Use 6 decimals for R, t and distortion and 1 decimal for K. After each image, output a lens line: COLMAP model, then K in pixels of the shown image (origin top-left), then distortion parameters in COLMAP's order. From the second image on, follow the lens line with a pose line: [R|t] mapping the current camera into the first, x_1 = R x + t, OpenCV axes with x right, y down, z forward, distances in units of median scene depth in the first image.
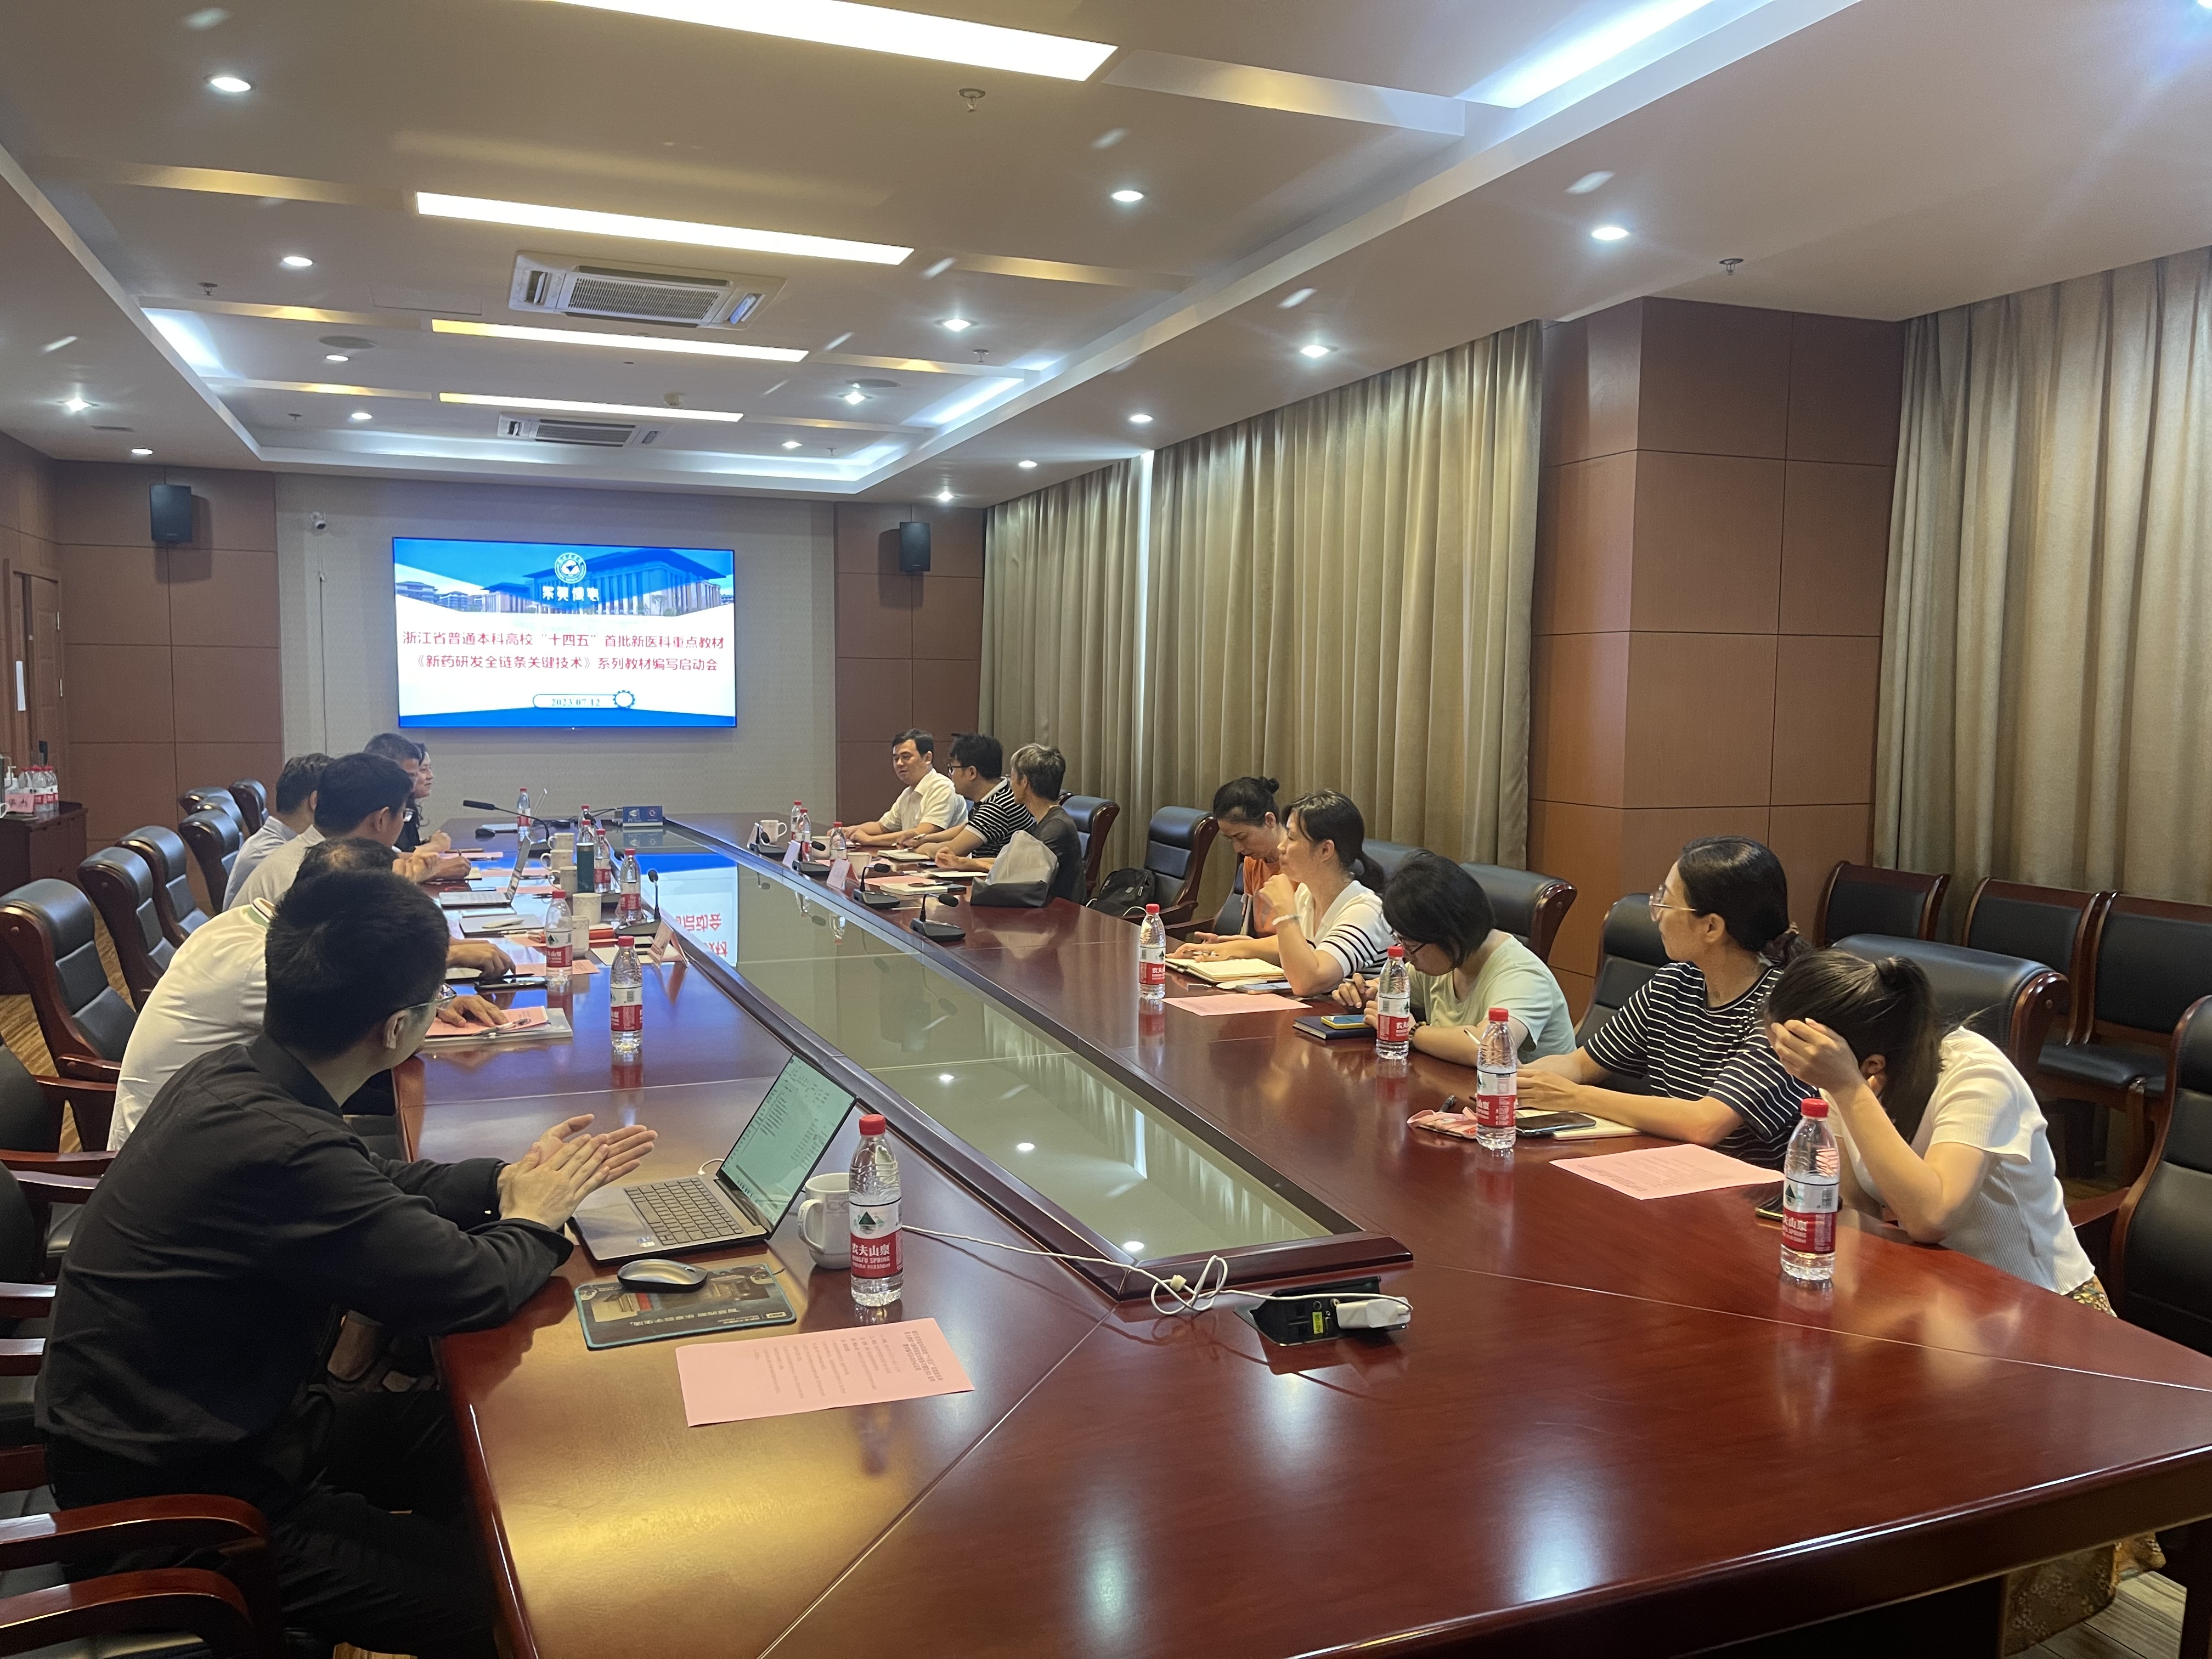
lens RADIAL K [[1695.8, 0, 1093.2], [0, 1695.8, 848.6], [0, 0, 1]] dist [0.053179, -0.000627]
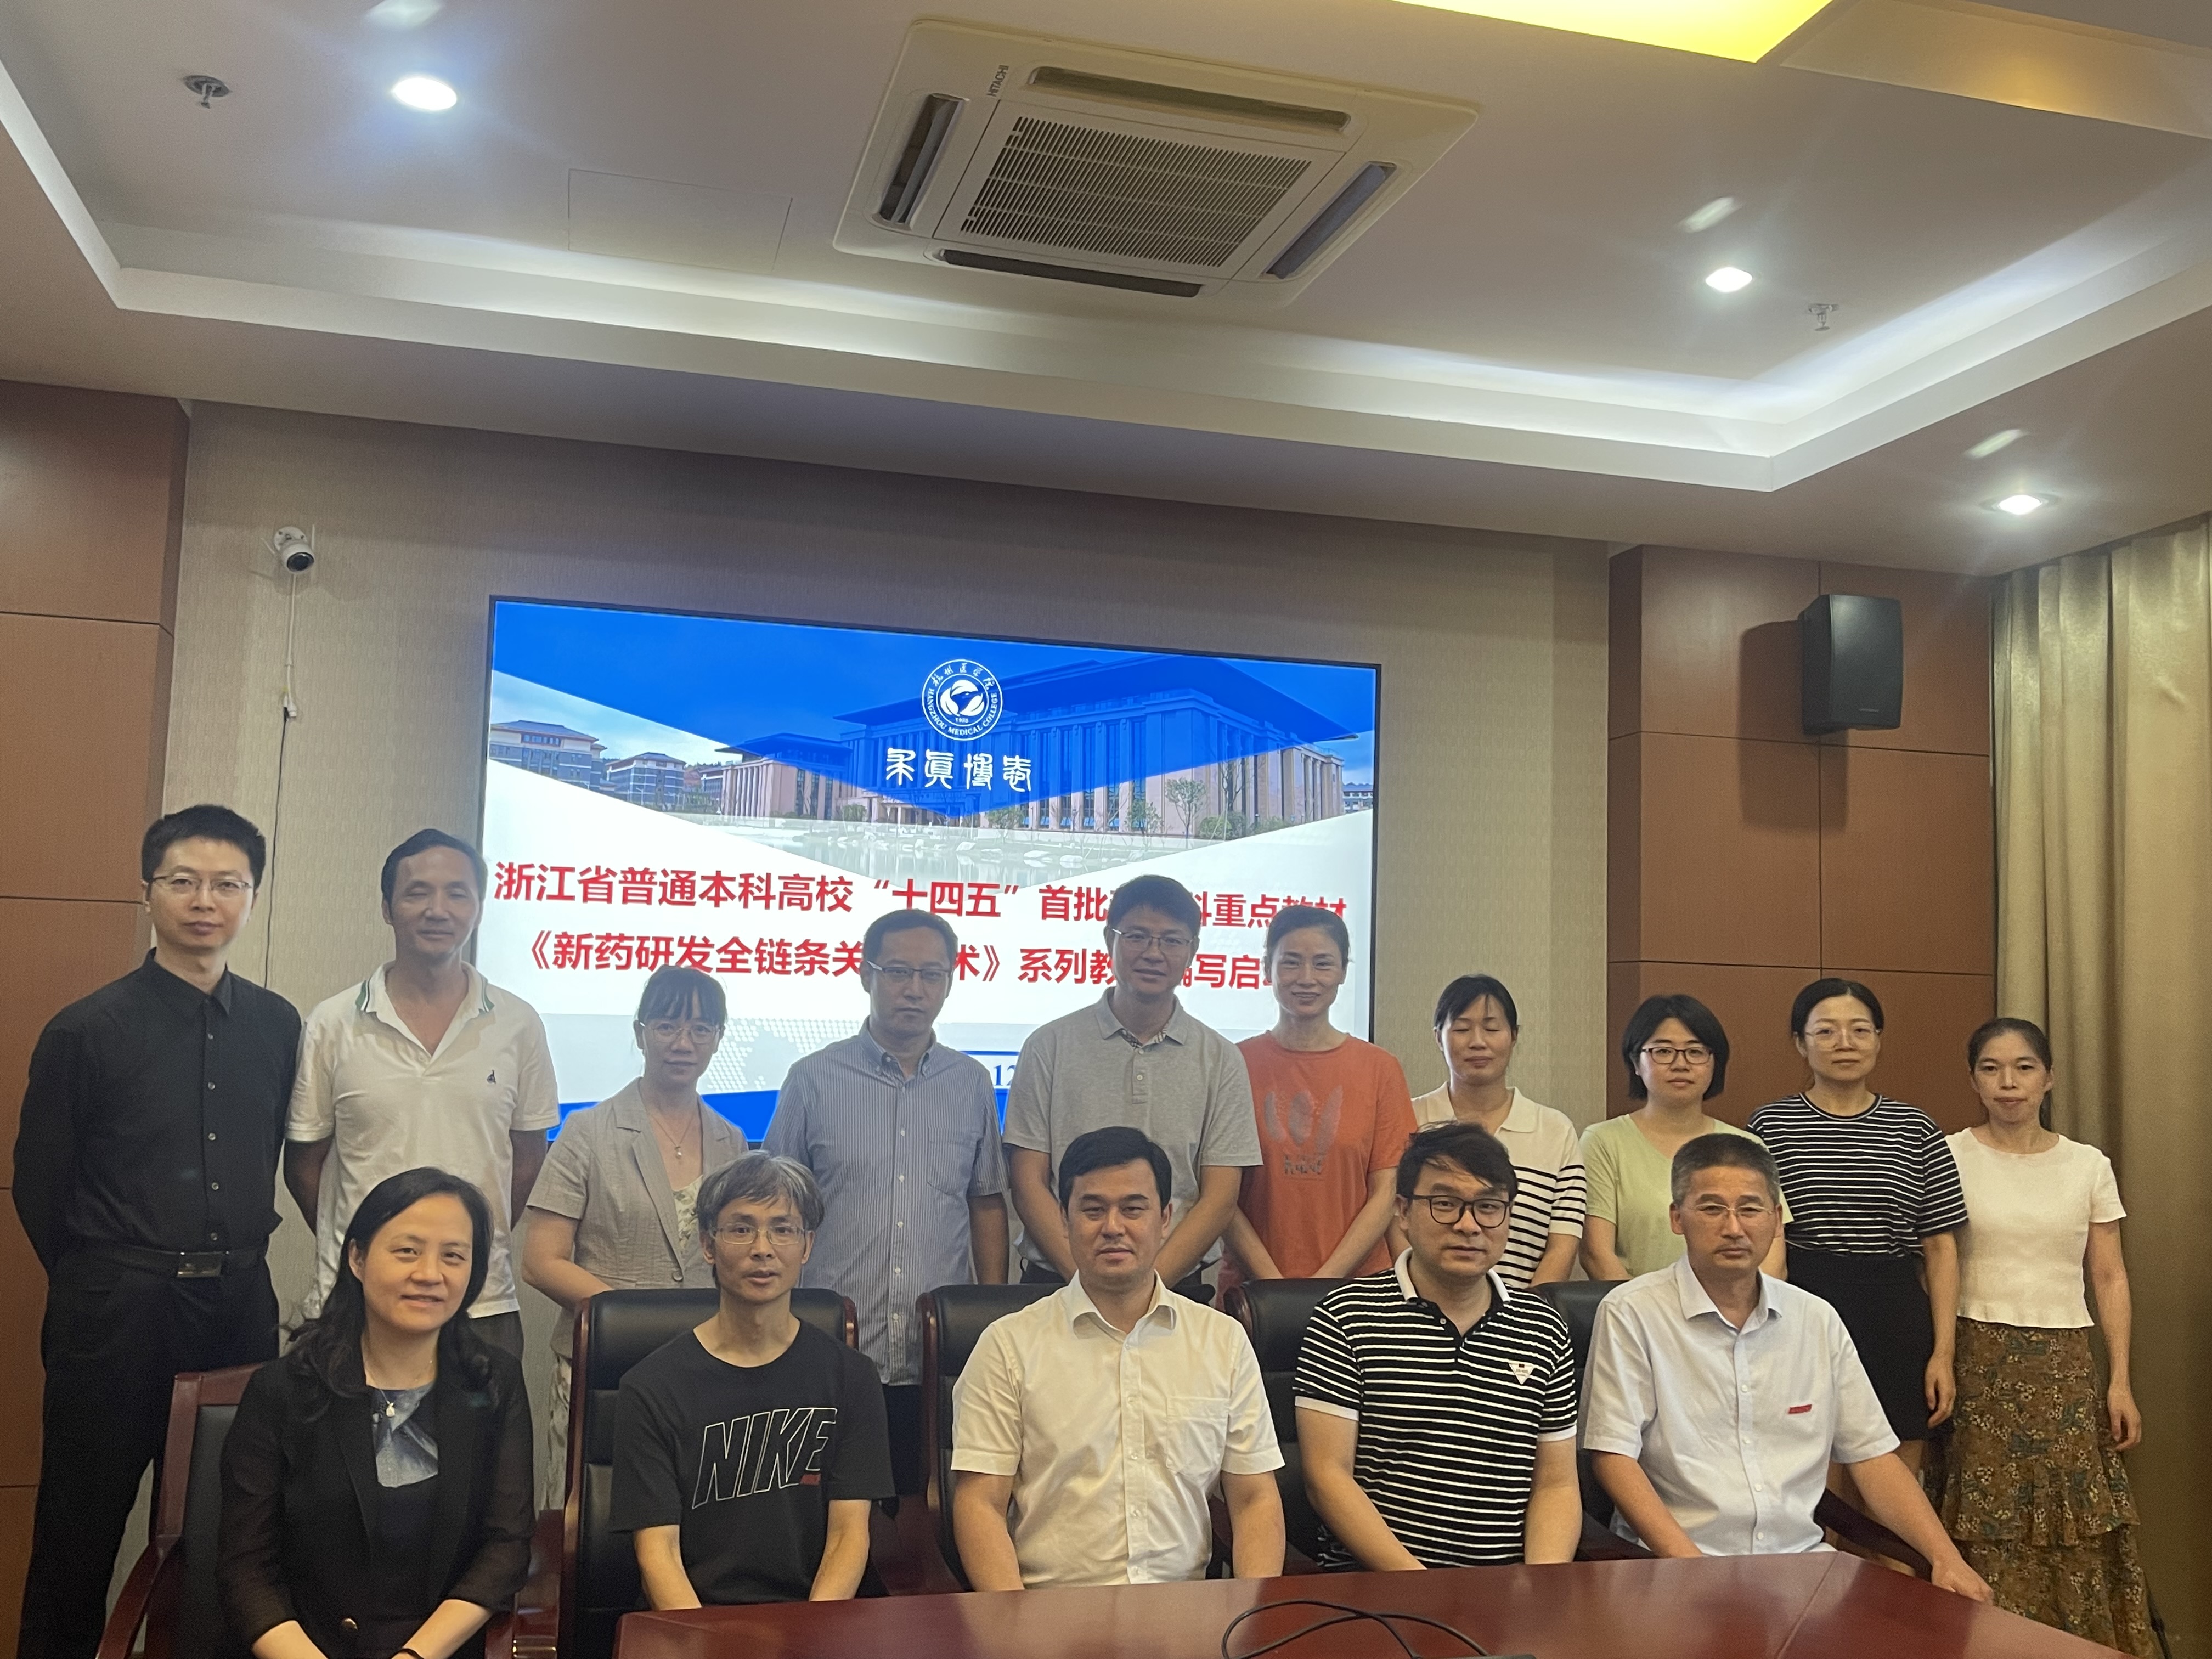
lens RADIAL K [[1990.1, 0, 1115.3], [0, 1990.1, 830.9], [0, 0, 1]] dist [0.011506, -0.001019]
pose [[0.995805, 0.002005, -0.091477, -0.234994], [-0.021010, 0.978057, -0.207274, -0.051274], [0.089054, 0.208326, 0.973997, 0.599044]]
